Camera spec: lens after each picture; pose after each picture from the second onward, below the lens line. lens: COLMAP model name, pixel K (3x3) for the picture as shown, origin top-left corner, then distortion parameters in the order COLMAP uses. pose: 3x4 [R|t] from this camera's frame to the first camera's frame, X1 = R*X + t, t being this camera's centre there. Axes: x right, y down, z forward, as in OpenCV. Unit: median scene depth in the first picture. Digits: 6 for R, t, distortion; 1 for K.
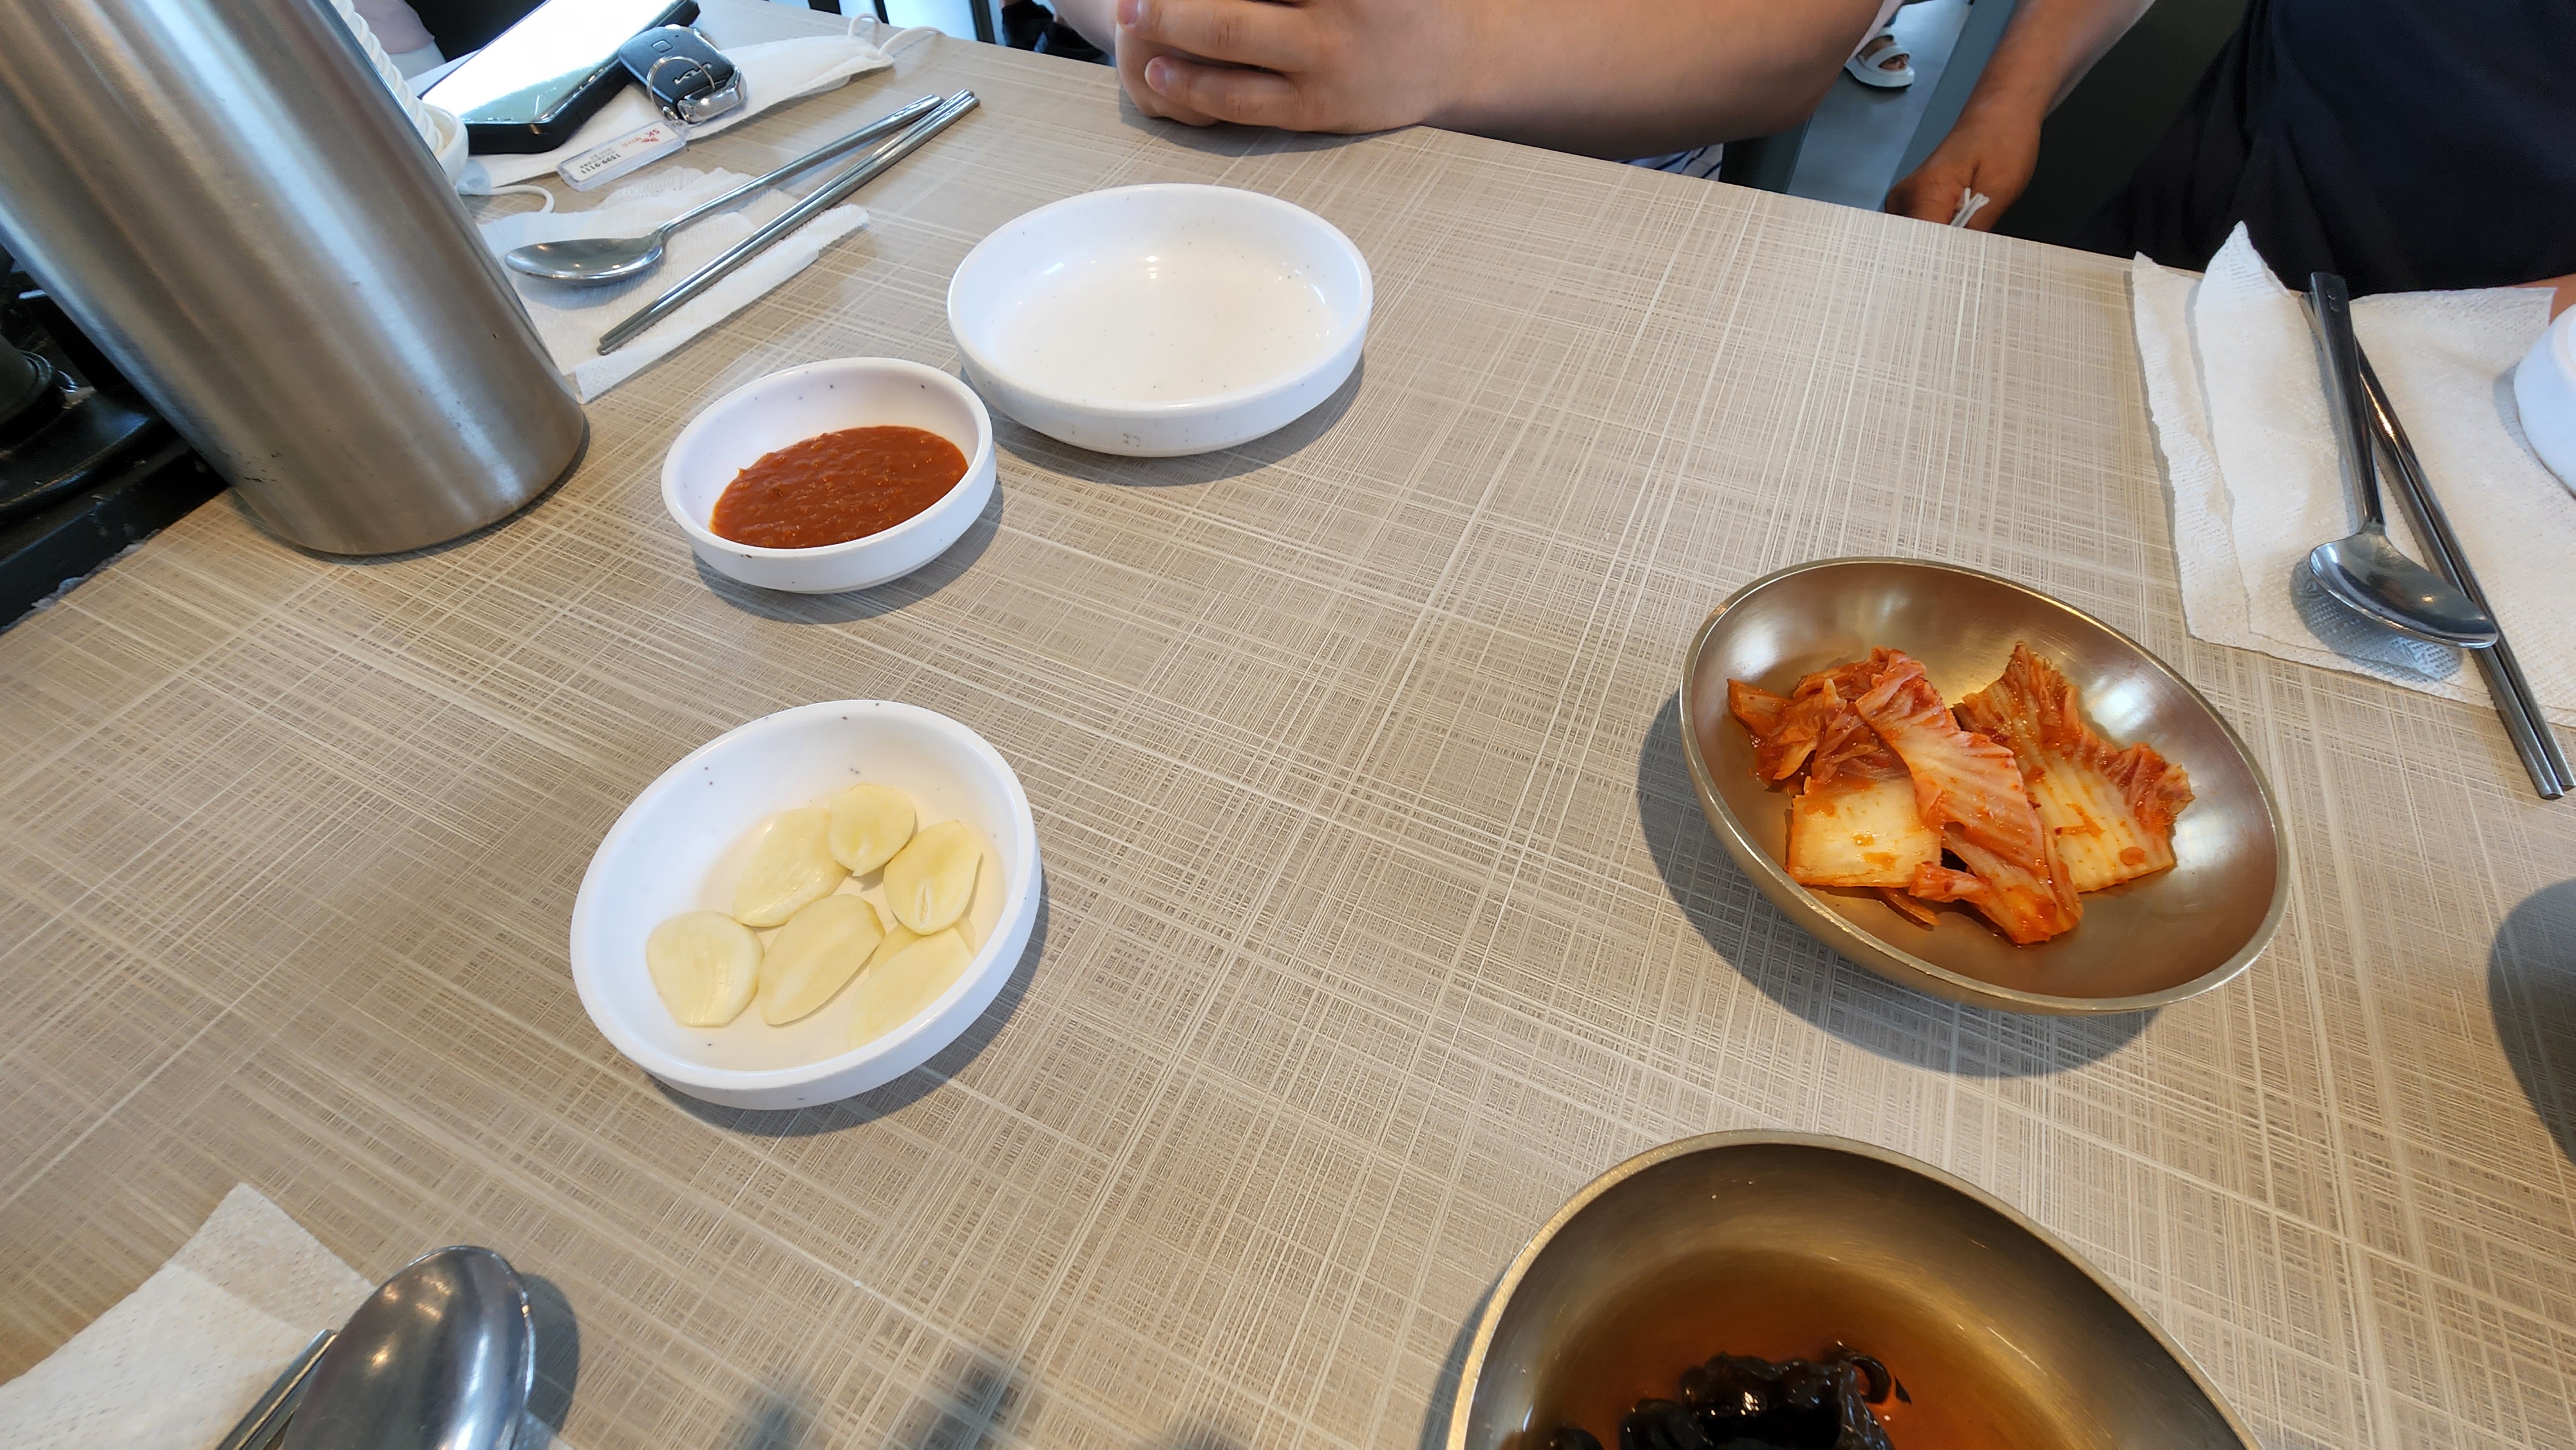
lens RADIAL K [[984.1, 0, 1319.0], [0, 984.1, 724.6], [0, 0, 1]] dist [-0.001661, 0.000418]
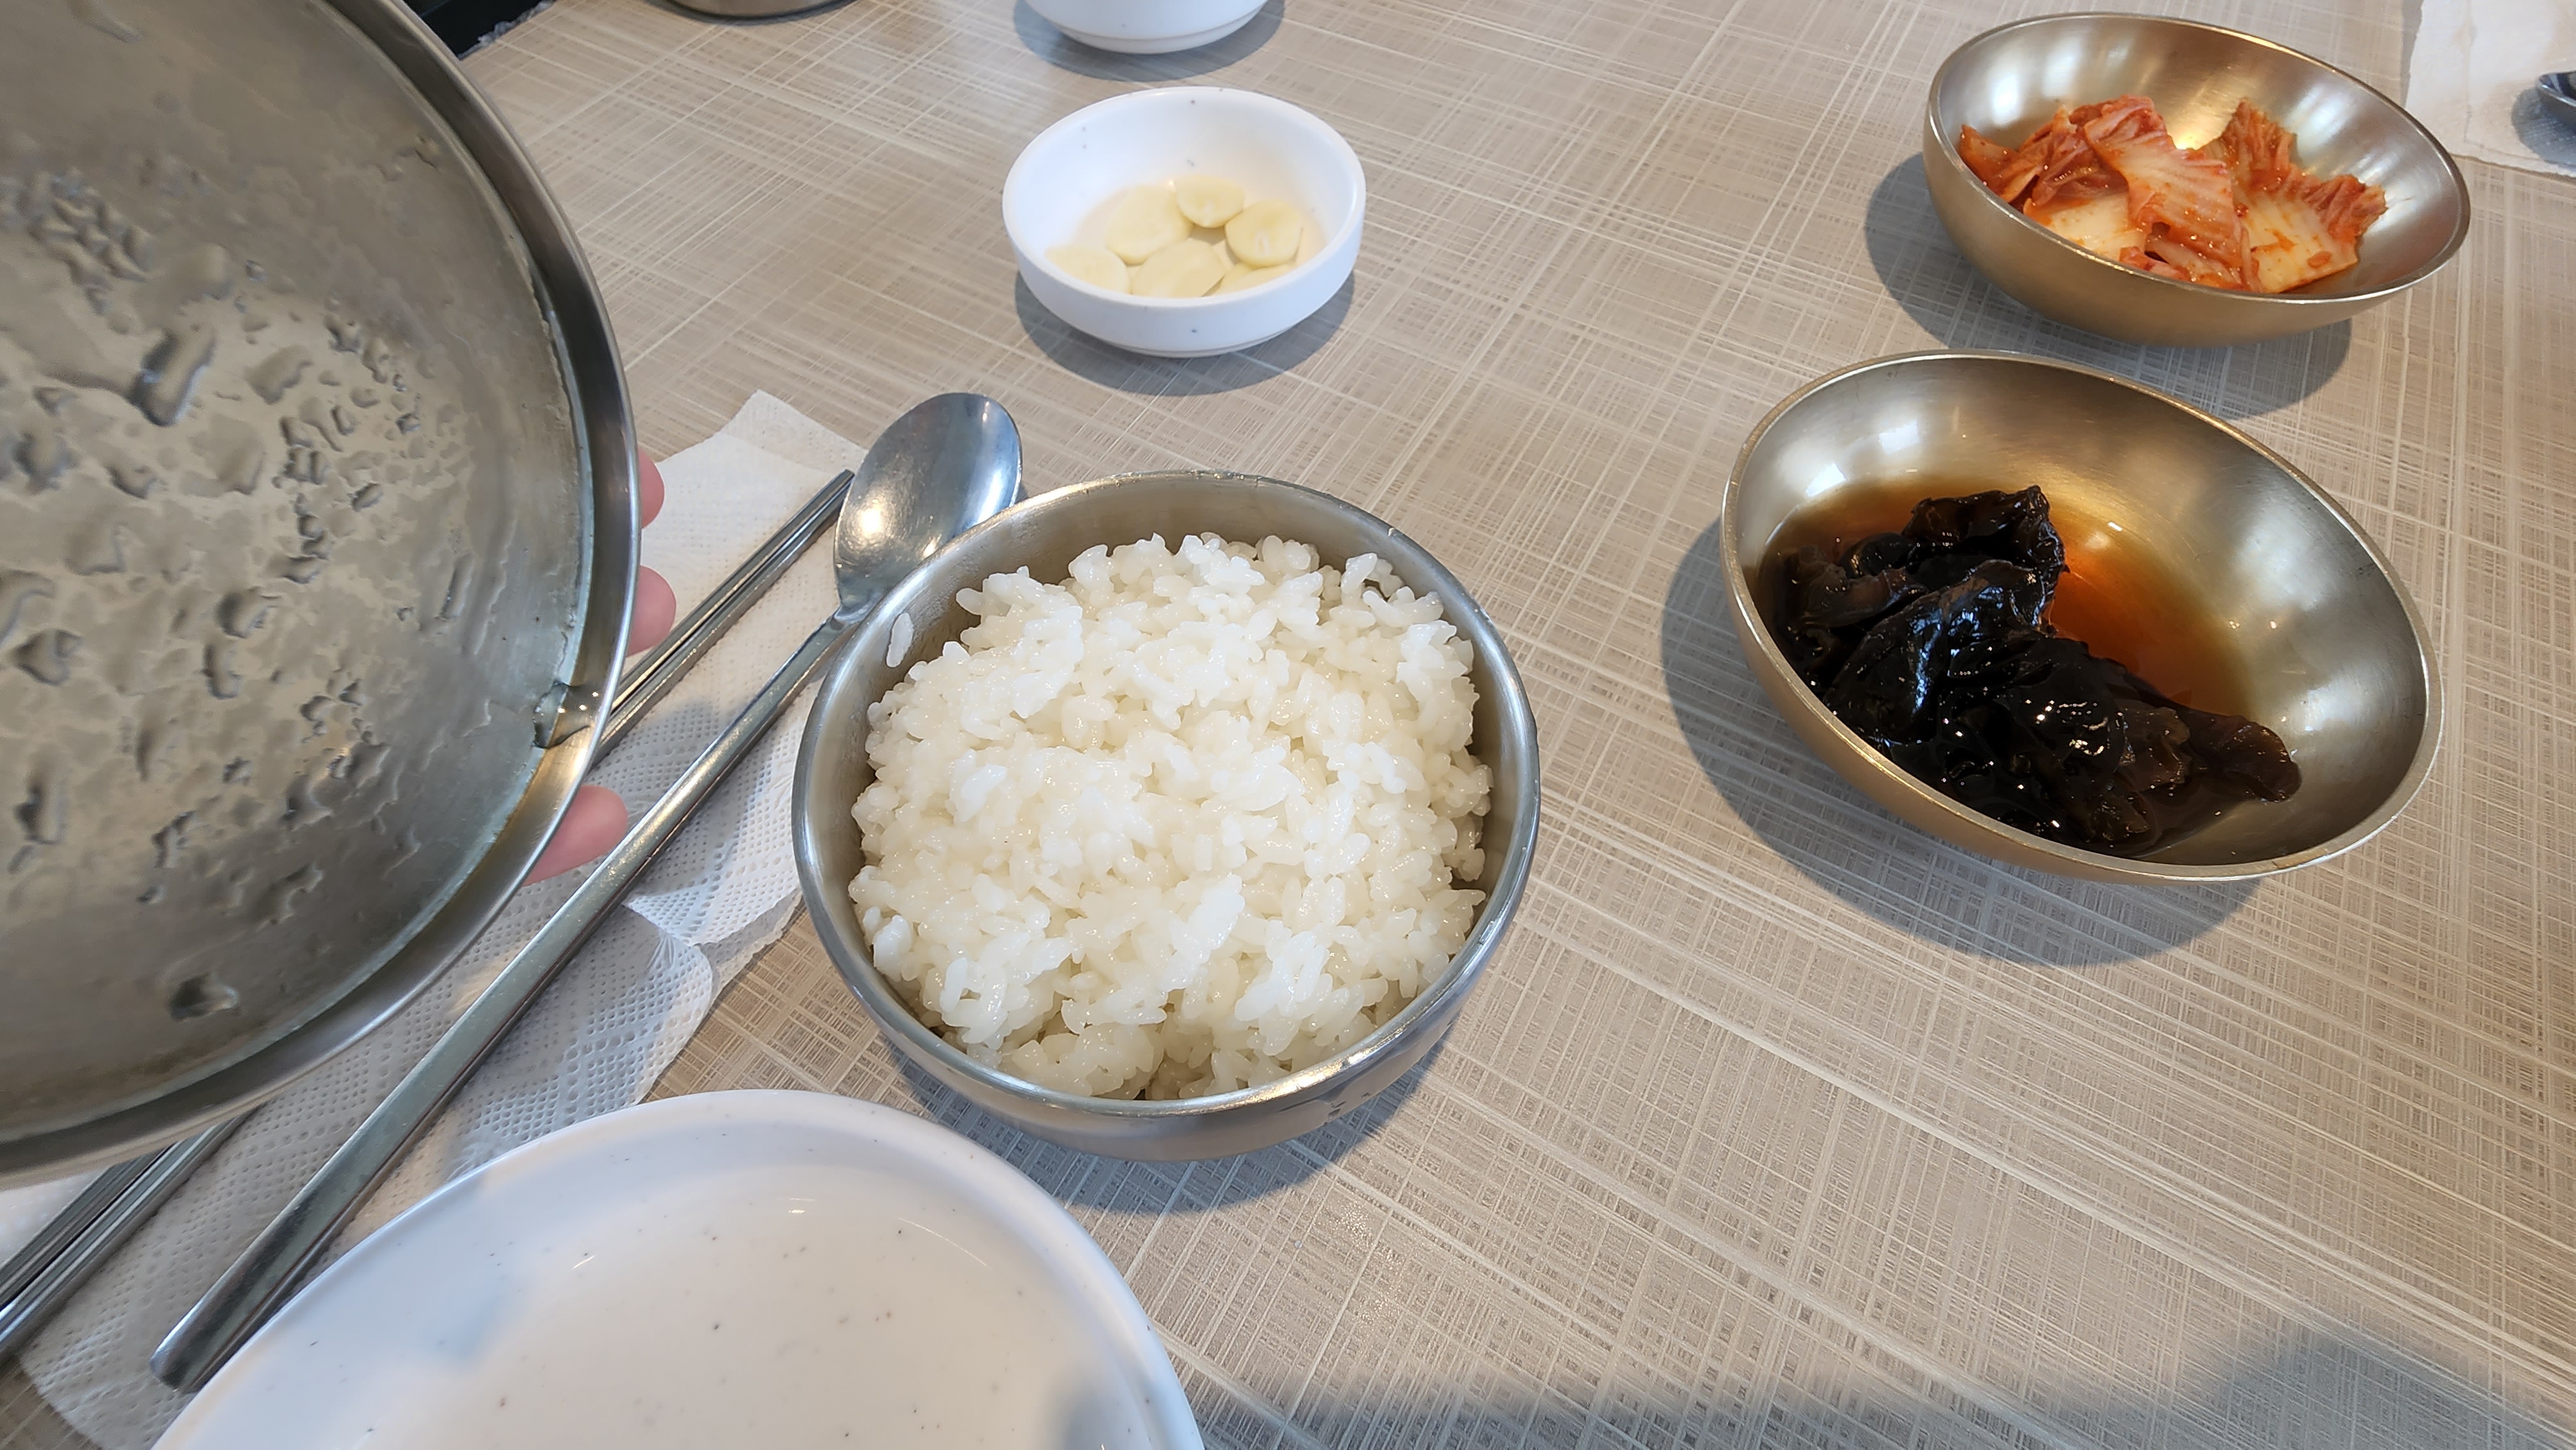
lens RADIAL K [[1026.3, 0, 1288.0], [0, 1026.3, 725.0], [0, 0, 1]] dist [0.001019, -0.002146]
pose [[0.993600, 0.091883, -0.065693, -0.222250], [-0.083613, 0.989351, 0.119139, 0.589461], [0.075940, -0.112884, 0.990702, -0.312421]]
